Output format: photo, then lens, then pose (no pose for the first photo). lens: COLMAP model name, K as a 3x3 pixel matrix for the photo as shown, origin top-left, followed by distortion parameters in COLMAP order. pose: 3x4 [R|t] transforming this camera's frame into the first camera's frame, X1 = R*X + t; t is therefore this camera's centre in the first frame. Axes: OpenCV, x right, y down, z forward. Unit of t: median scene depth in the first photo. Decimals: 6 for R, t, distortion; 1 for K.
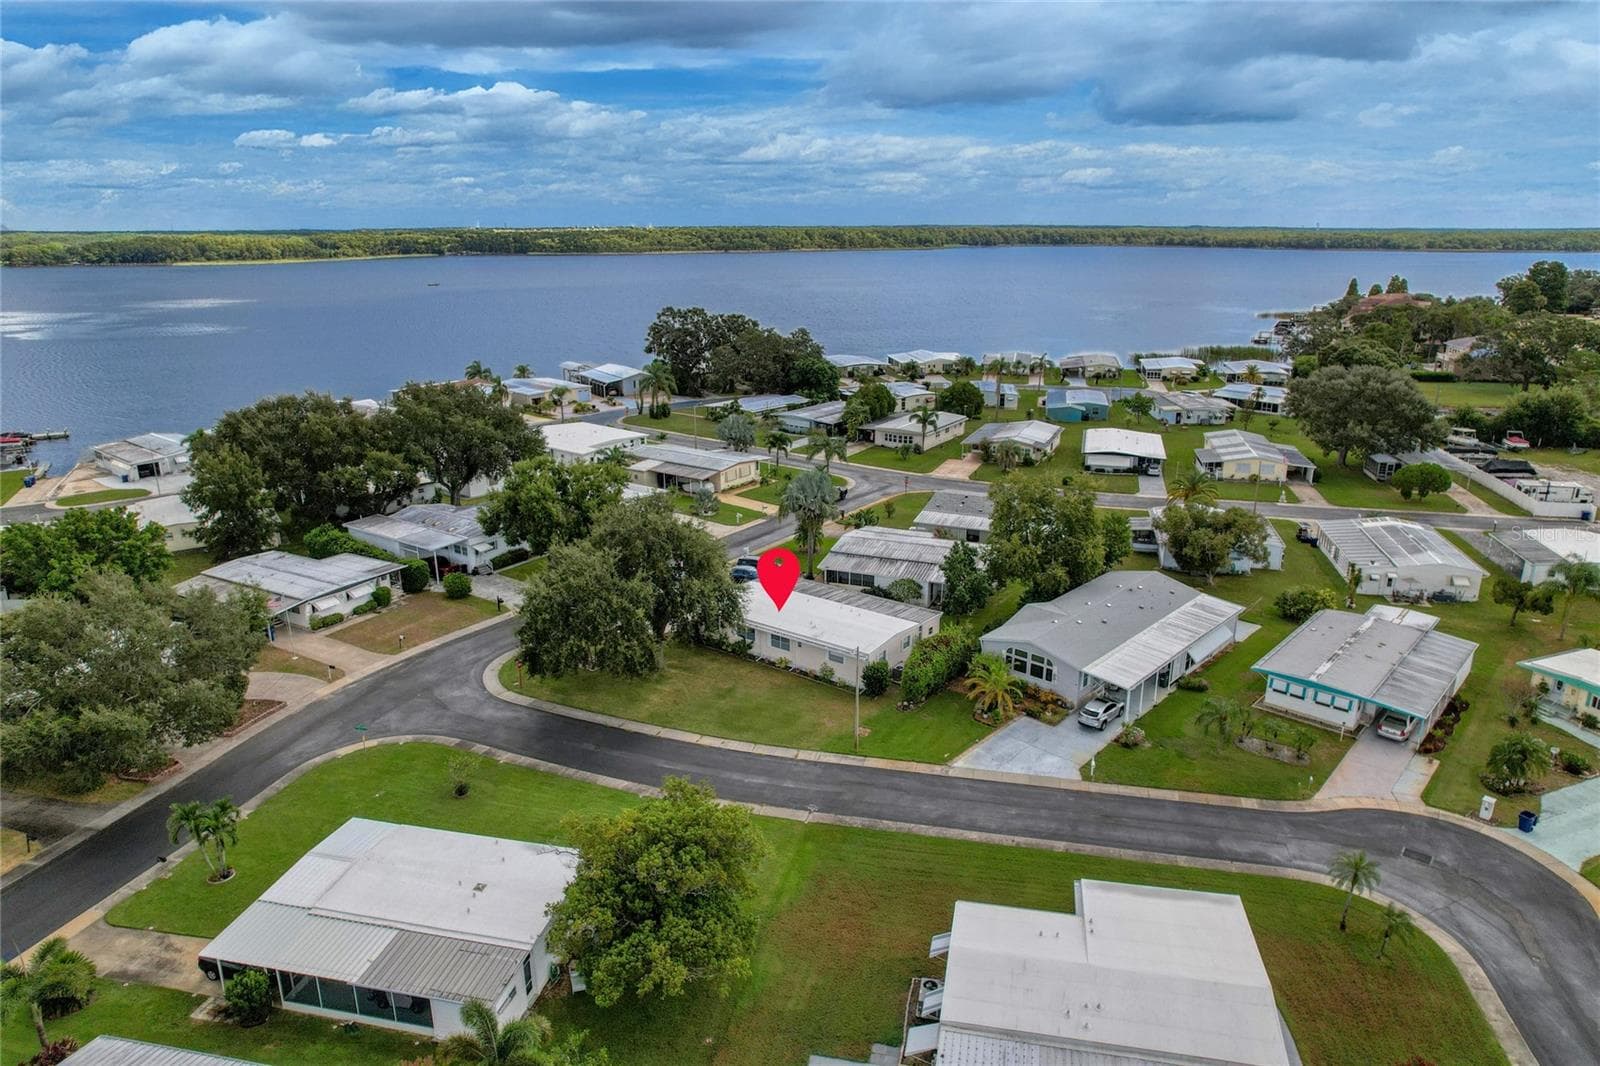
lens RADIAL K [[1027.4, 0, 800.0], [0, 1027.4, 533.0], [0, 0, 1]] dist [-0.073222, 0.063786]
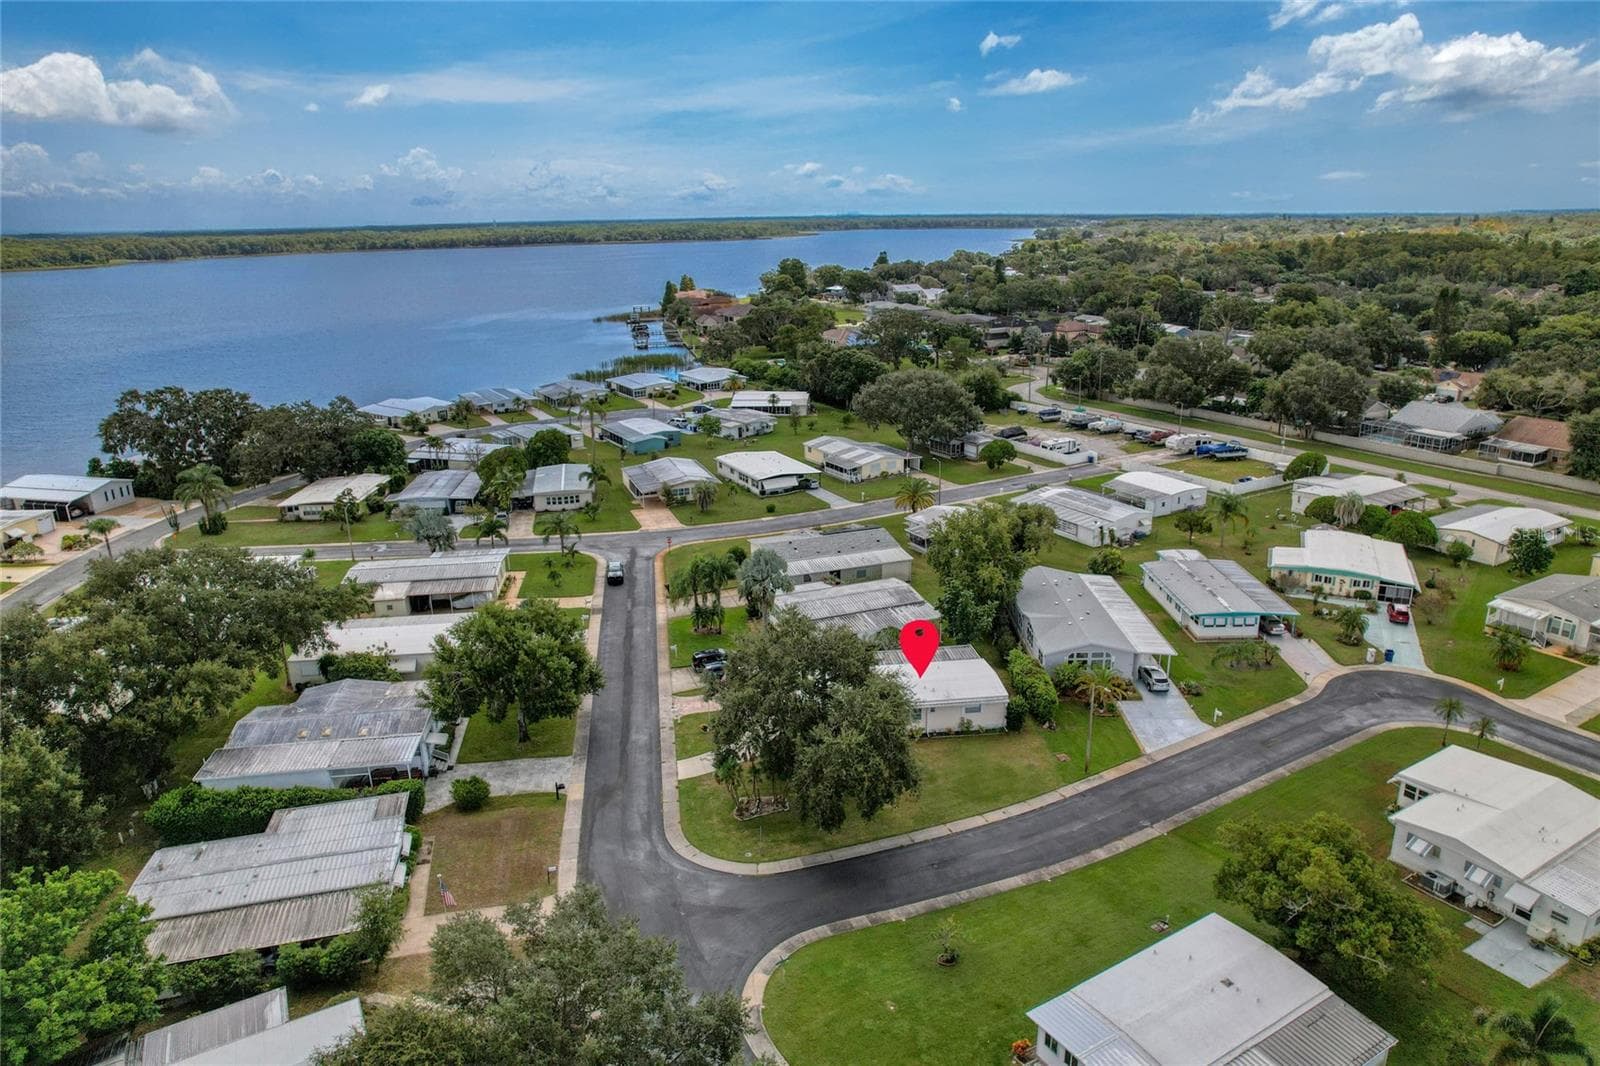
lens RADIAL K [[1027.4, 0, 800.0], [0, 1027.4, 533.0], [0, 0, 1]] dist [-0.073222, 0.063786]
pose [[0.726068, -0.214983, 0.653152, -0.721487], [0.213619, 0.973391, 0.082921, -0.179949], [-0.653599, 0.079320, 0.752673, 0.256011]]
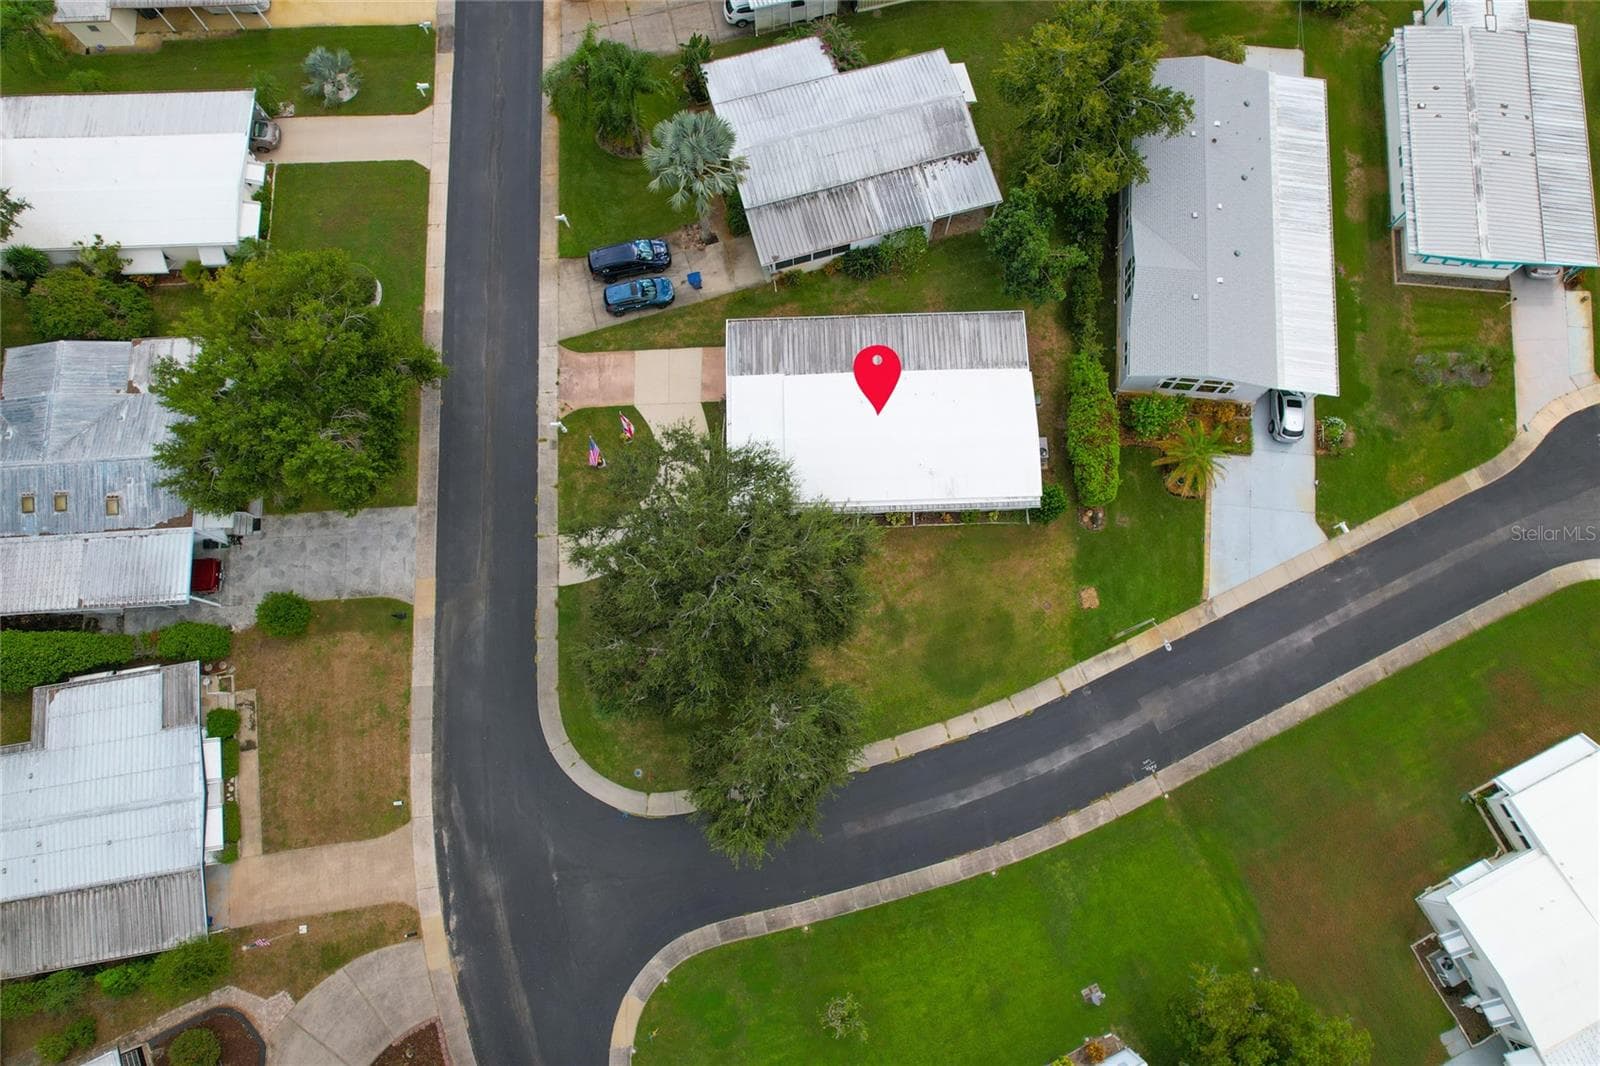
lens RADIAL K [[1027.4, 0, 800.0], [0, 1027.4, 533.0], [0, 0, 1]] dist [-0.073222, 0.063786]
pose [[0.786027, -0.602086, 0.140190, -0.175939], [0.183856, 0.444194, 0.876863, -0.508217], [-0.590219, -0.663463, 0.459846, 0.666706]]
